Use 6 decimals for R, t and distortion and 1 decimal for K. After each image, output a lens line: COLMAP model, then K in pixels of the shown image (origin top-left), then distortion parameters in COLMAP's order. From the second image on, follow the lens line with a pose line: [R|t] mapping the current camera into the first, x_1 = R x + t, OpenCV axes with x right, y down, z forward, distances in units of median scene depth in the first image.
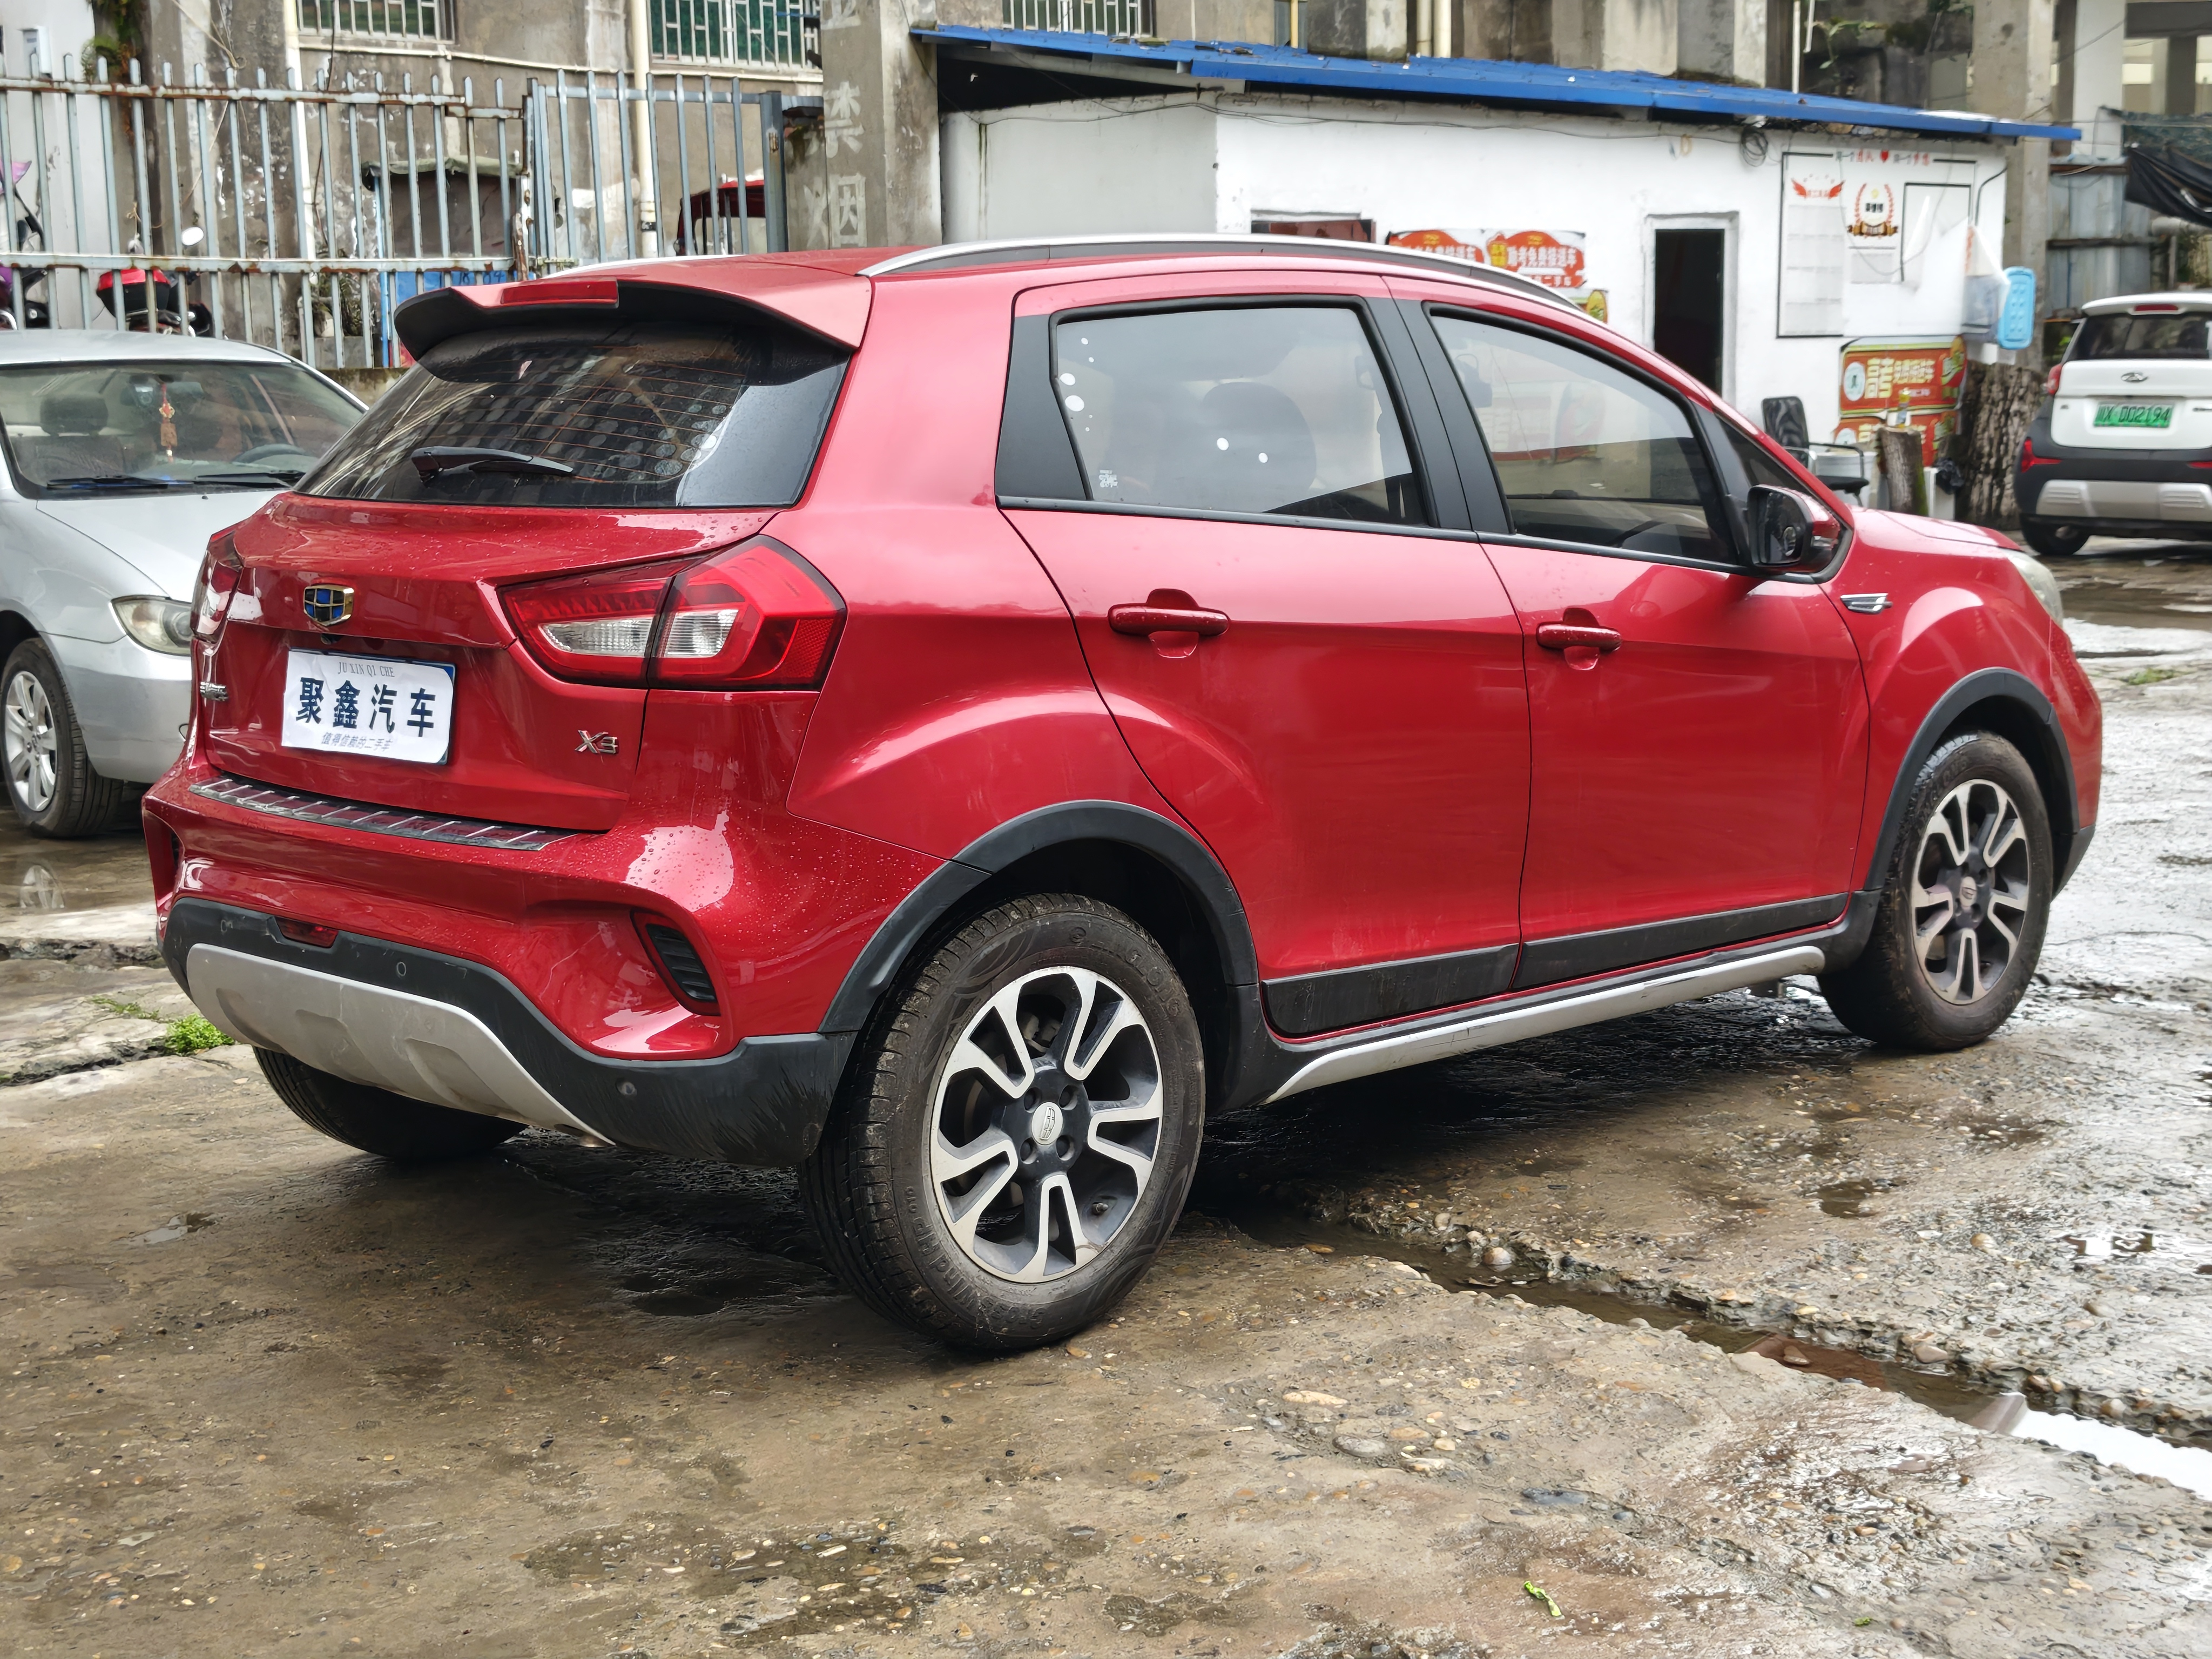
lens RADIAL K [[3047.2, 0, 1099.0], [0, 3047.2, 839.7], [0, 0, 1]] dist [0.053297, 0.000000]
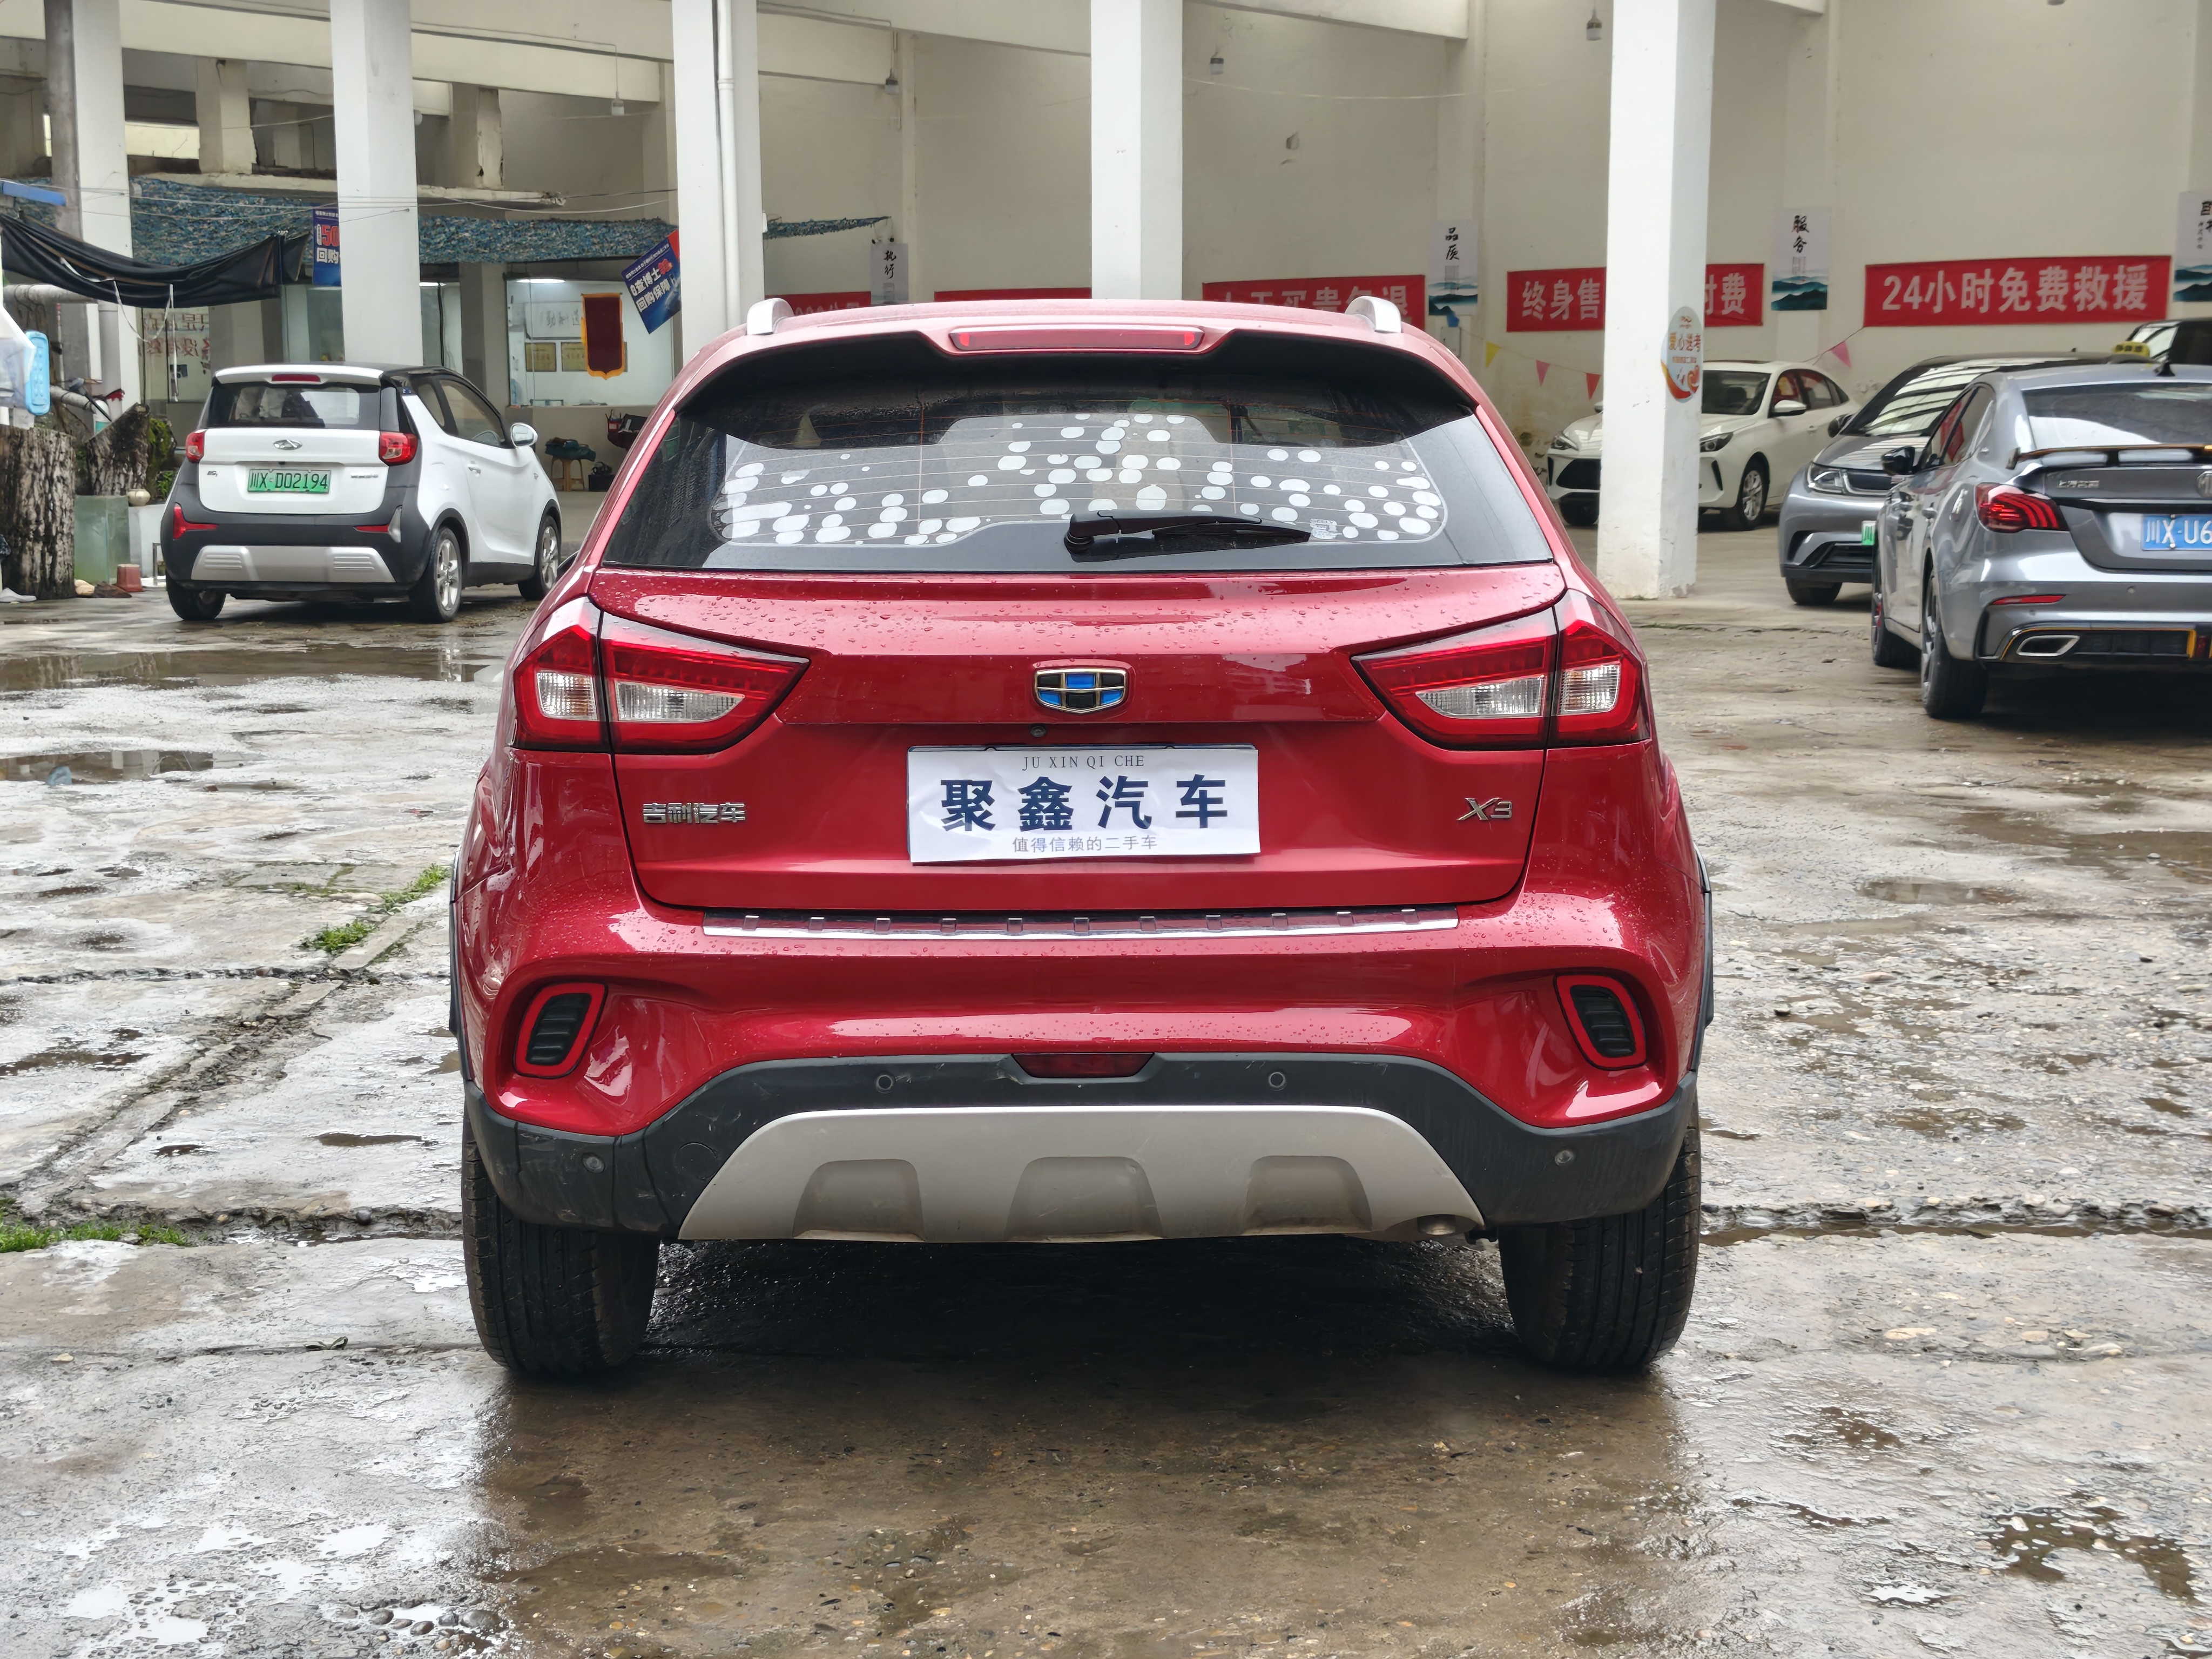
lens RADIAL K [[3047.2, 0, 1104.2], [0, 3047.2, 824.0], [0, 0, 1]] dist [0.053297, 0.000000]
pose [[0.687641, -0.085278, 0.721025, -0.860953], [0.104701, 0.994345, 0.017750, -0.051964], [-0.718461, 0.063286, 0.692682, 0.379761]]
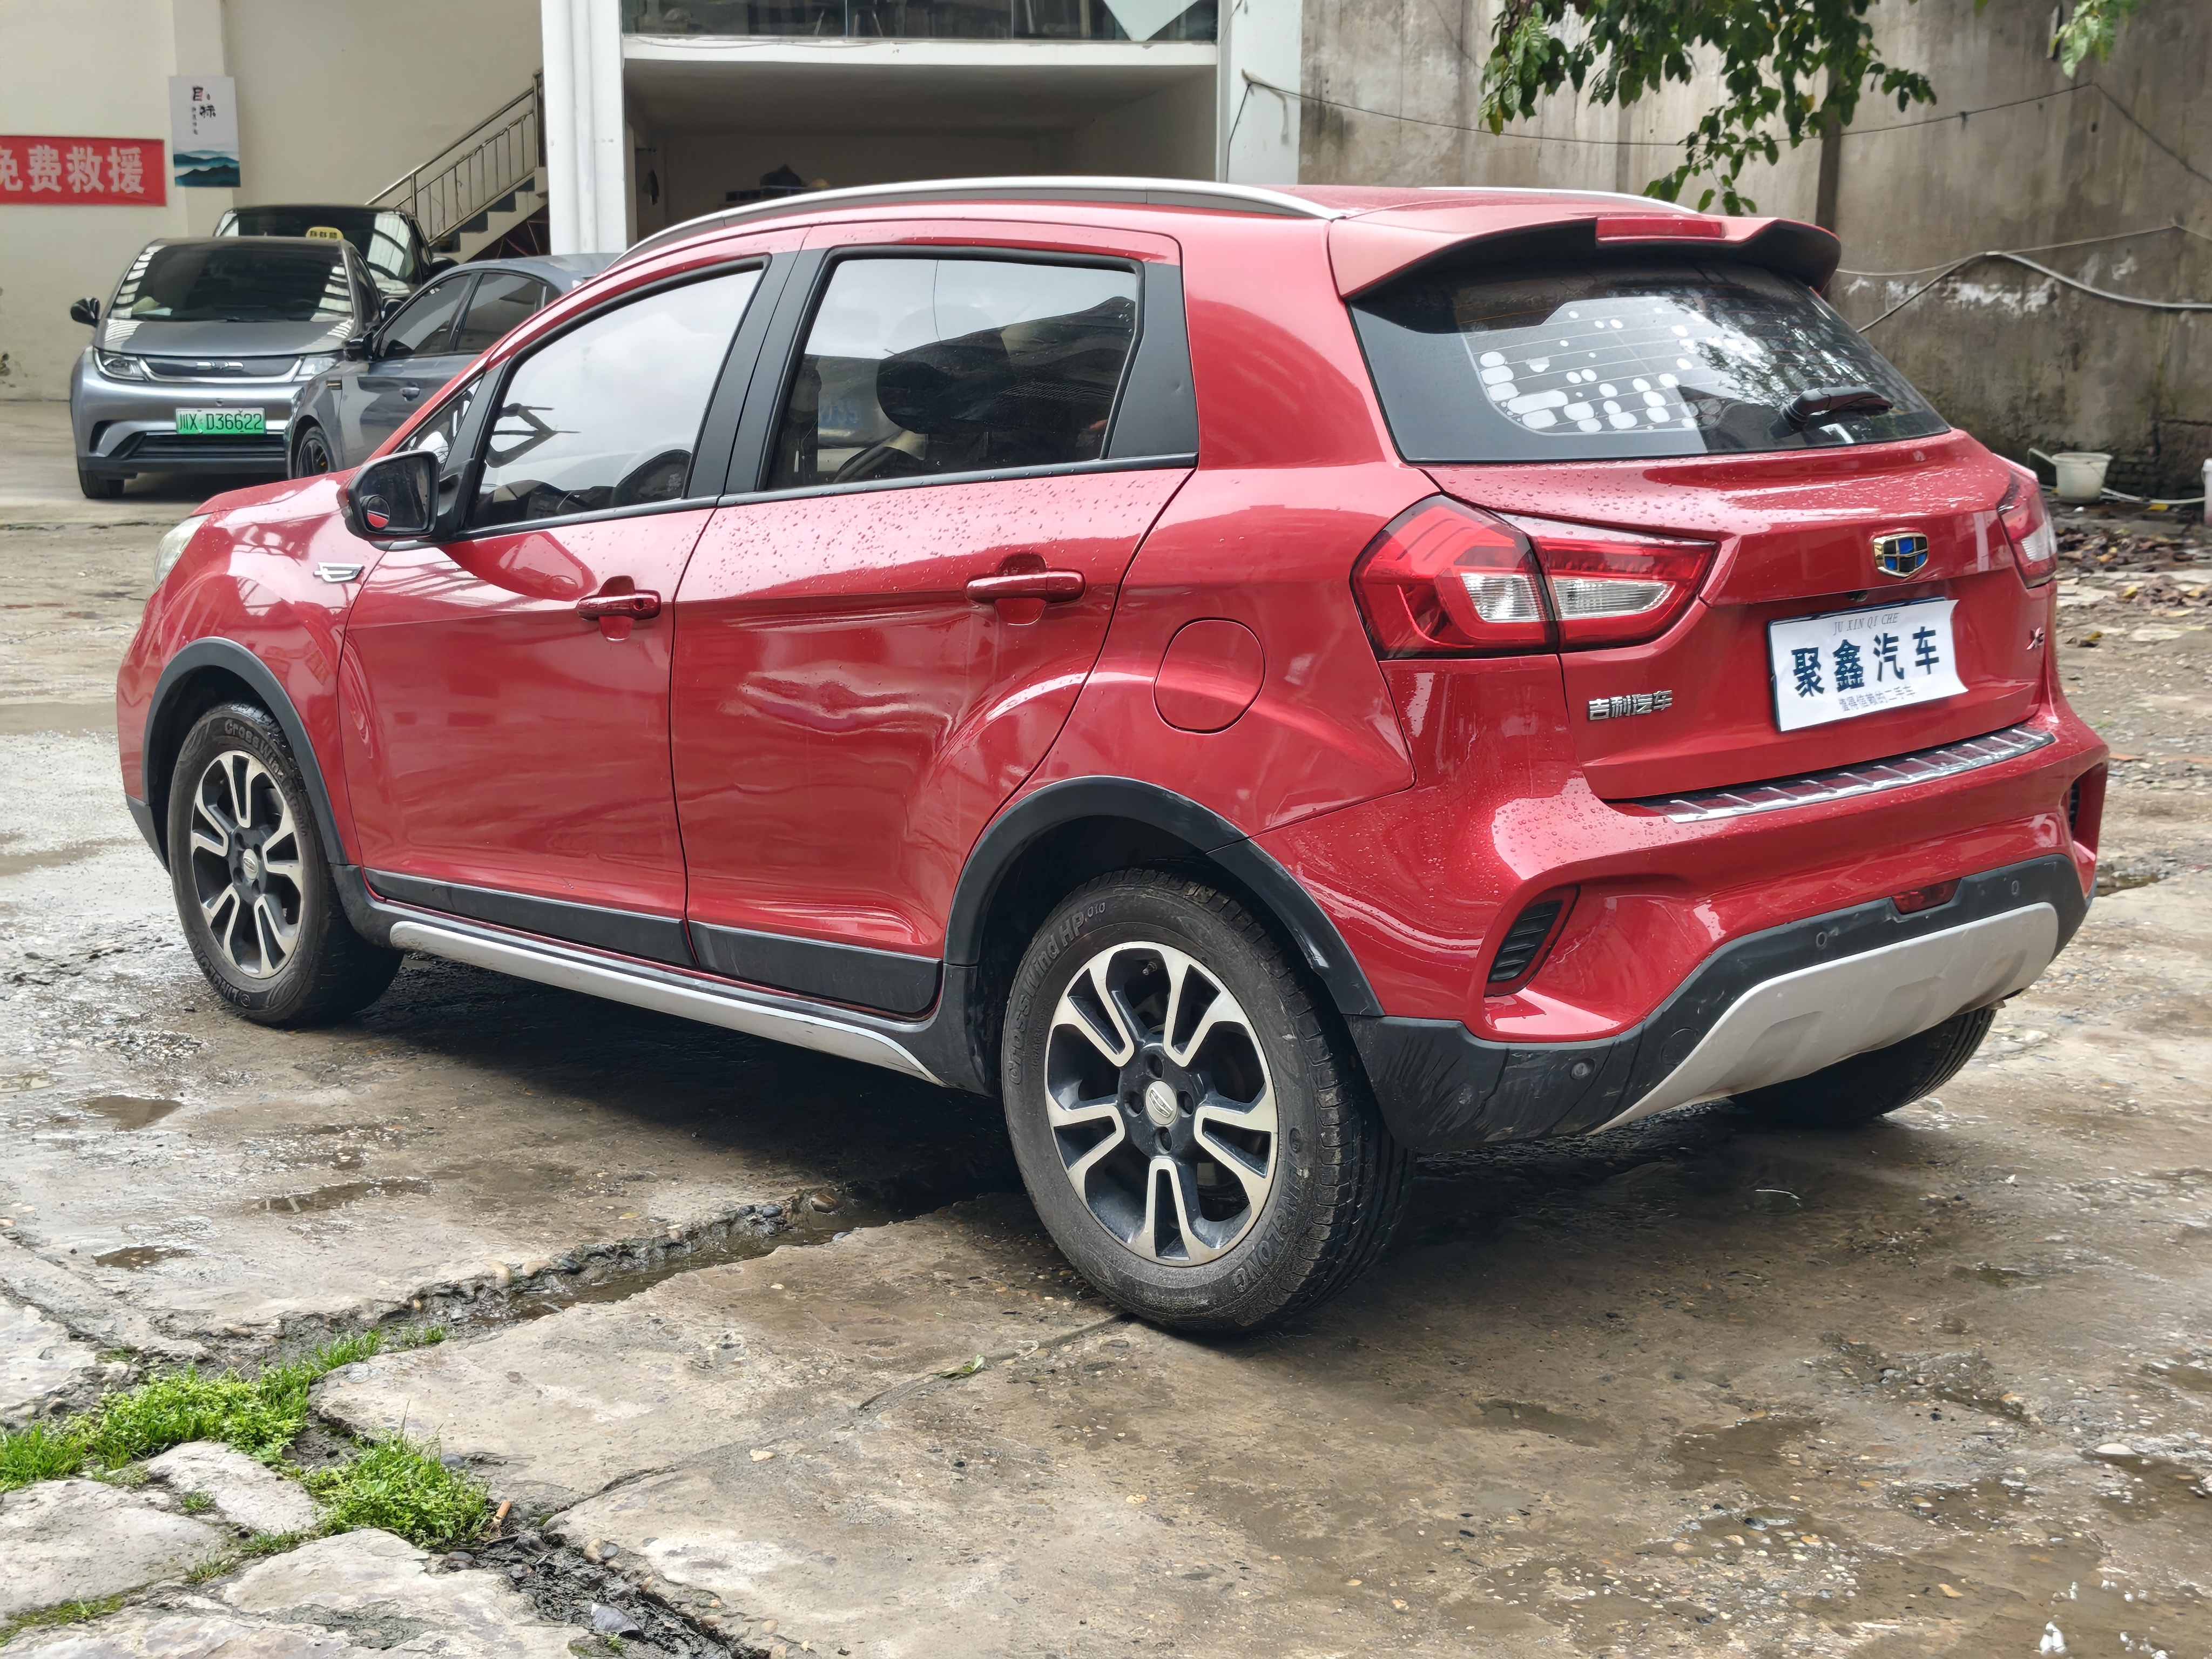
lens RADIAL K [[3047.2, 0, 1106.2], [0, 3047.2, 825.9], [0, 0, 1]] dist [0.053297, 0.000000]
pose [[0.003635, -0.160411, 0.987044, -1.179589], [0.158291, 0.974698, 0.157821, -0.179881], [-0.987386, 0.155666, 0.028934, 1.199520]]
